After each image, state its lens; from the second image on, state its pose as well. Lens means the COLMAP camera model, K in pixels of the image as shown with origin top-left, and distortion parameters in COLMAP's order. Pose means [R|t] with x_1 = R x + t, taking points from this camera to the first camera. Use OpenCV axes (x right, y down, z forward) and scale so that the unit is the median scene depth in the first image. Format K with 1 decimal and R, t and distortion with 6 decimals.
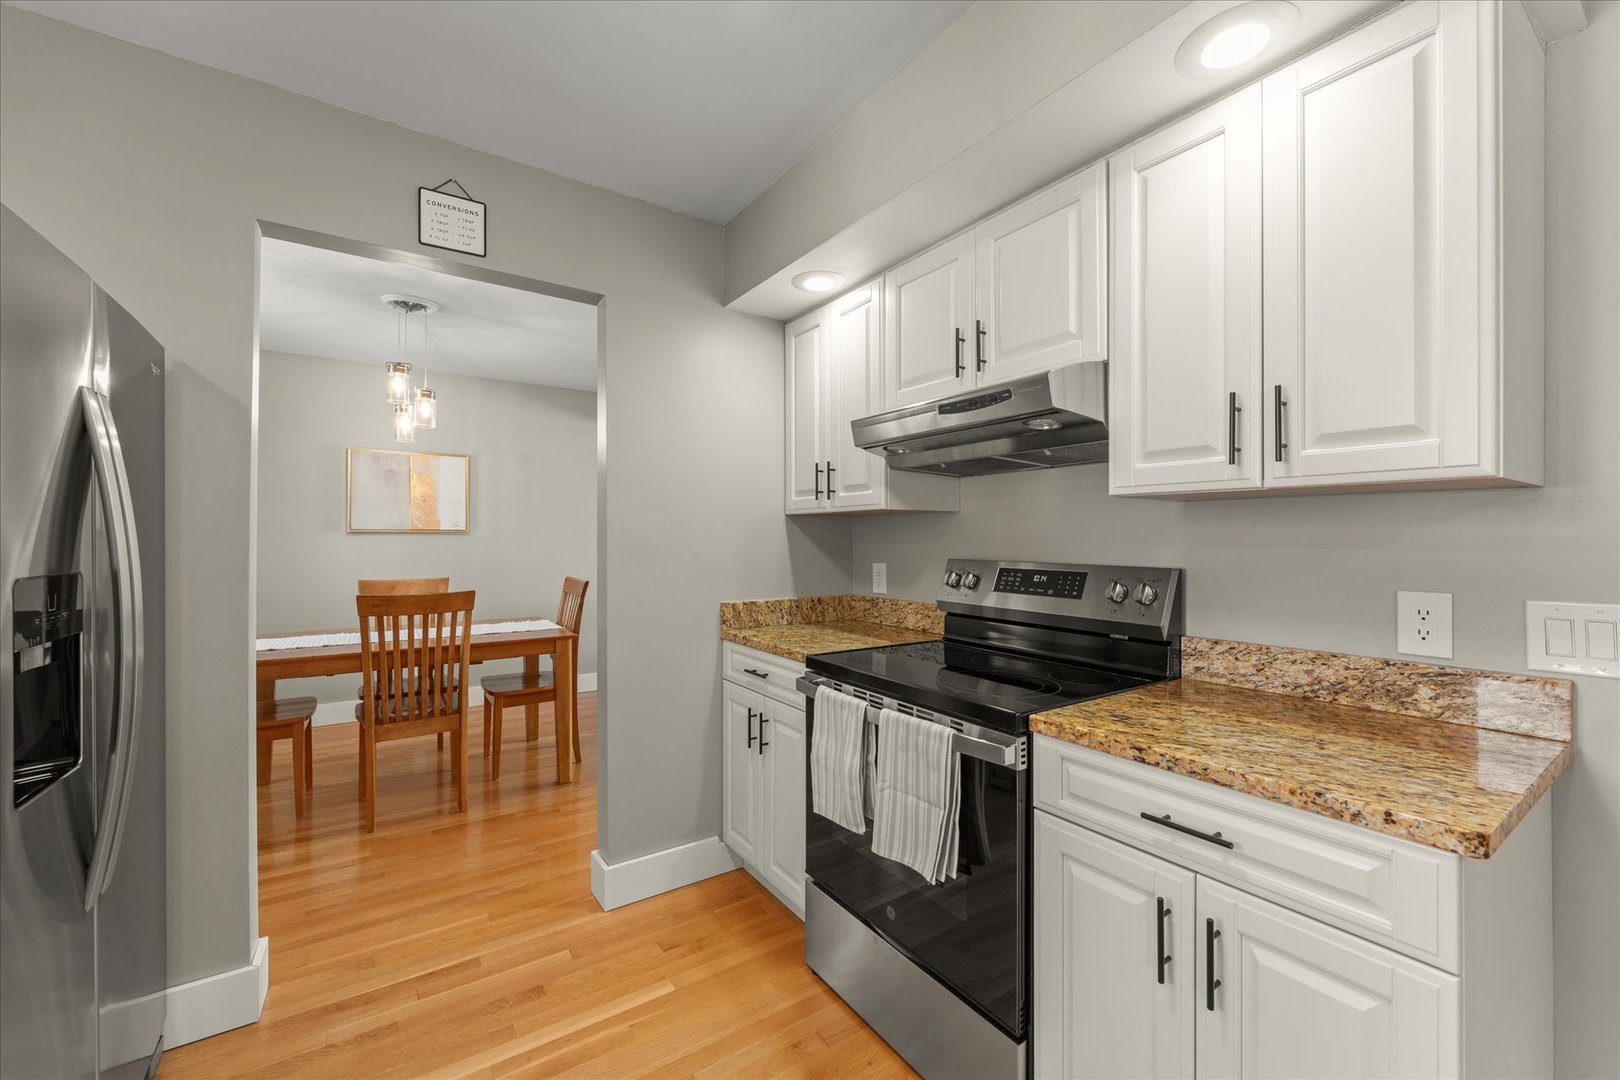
lens RADIAL K [[650.0, 0, 807.3], [0, 650.0, 535.4], [0, 0, 1]] dist [-0.000604, -0.000247]
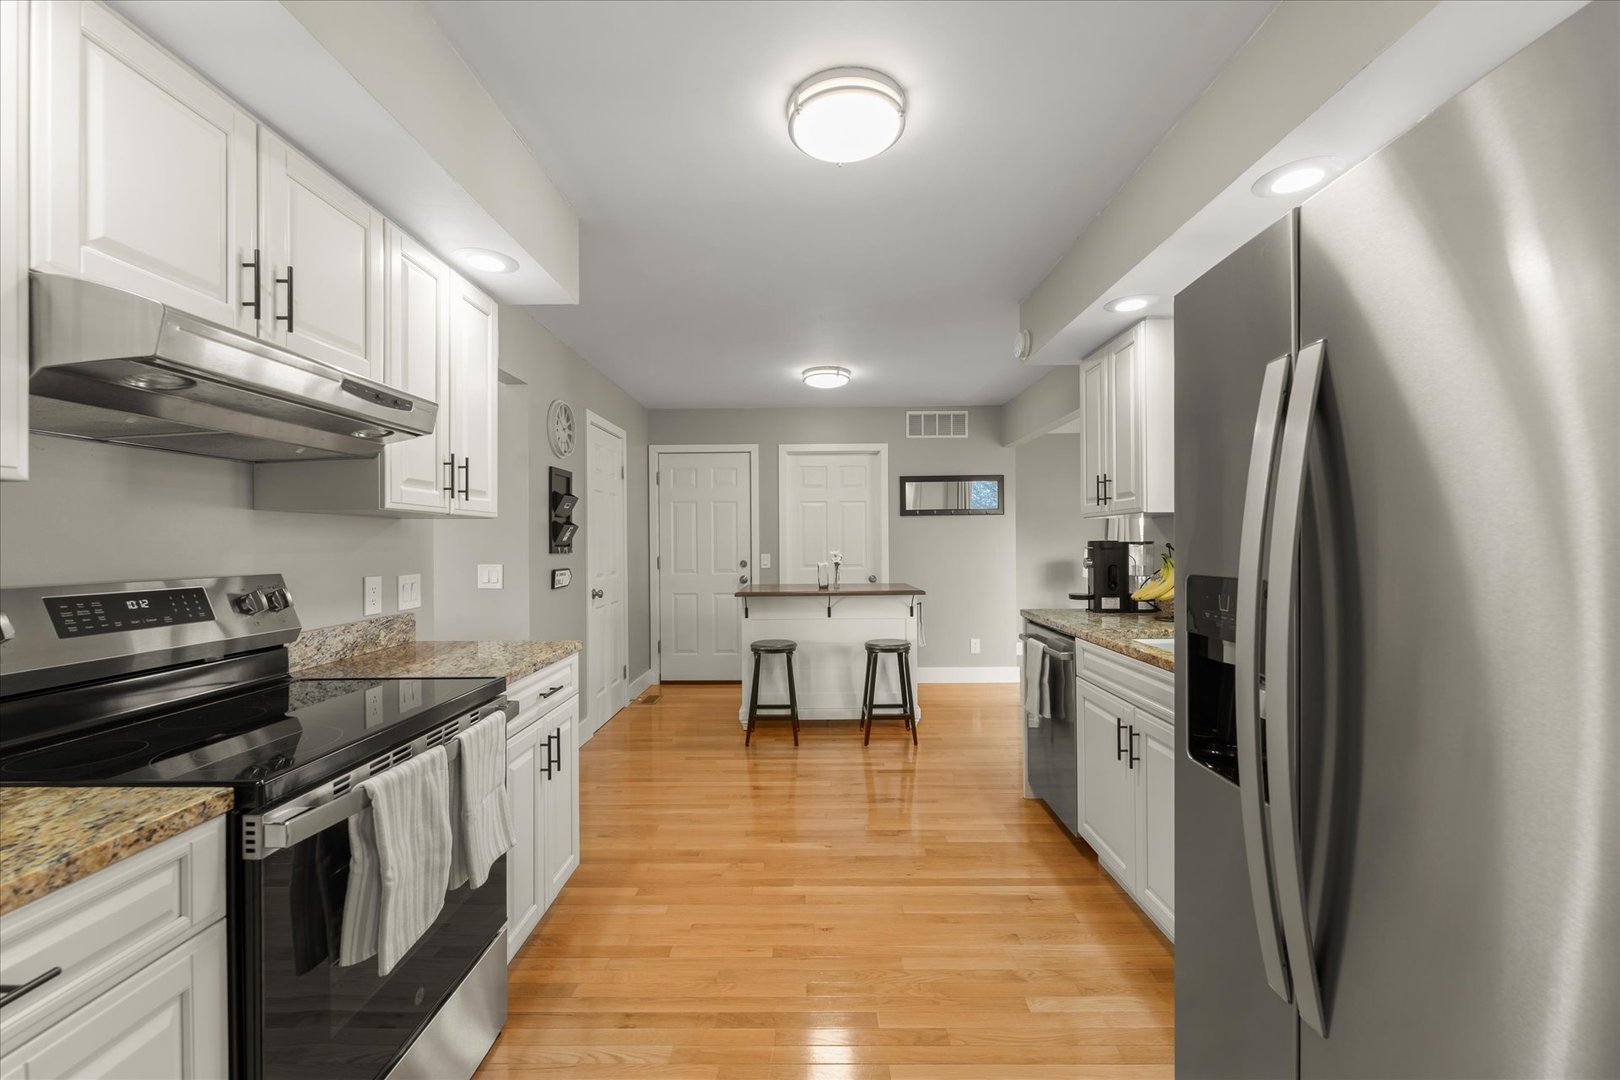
lens RADIAL K [[650.0, 0, 813.3], [0, 650.0, 542.3], [0, 0, 1]] dist [-0.000604, -0.000247]
pose [[-0.830085, 0.002467, 0.557631, -0.553996], [-0.000082, 0.999990, -0.004546, 0.003169], [-0.557637, -0.003819, -0.830076, 1.037622]]
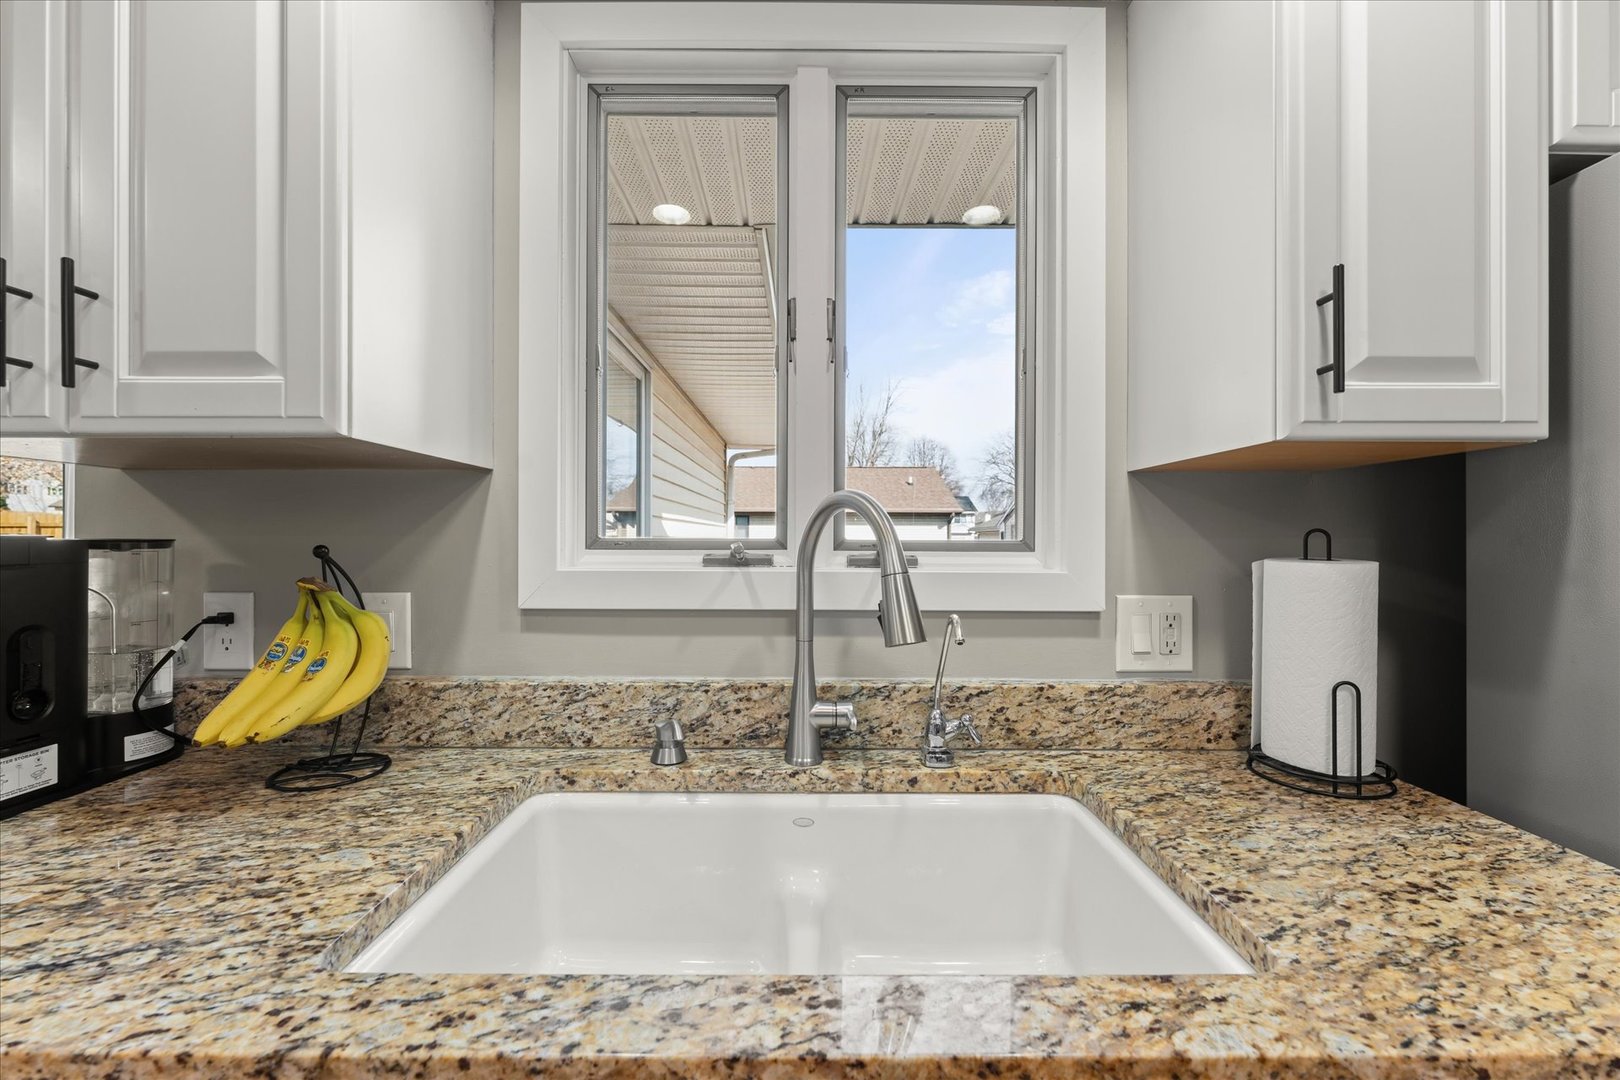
lens RADIAL K [[650.0, 0, 805.7], [0, 650.0, 537.3], [0, 0, 1]] dist [-0.000604, -0.000247]
pose [[-0.550727, -0.005458, -0.834667, -0.242789], [0.001132, 0.999973, -0.007286, -0.001813], [0.834684, -0.004957, -0.550706, 0.085143]]
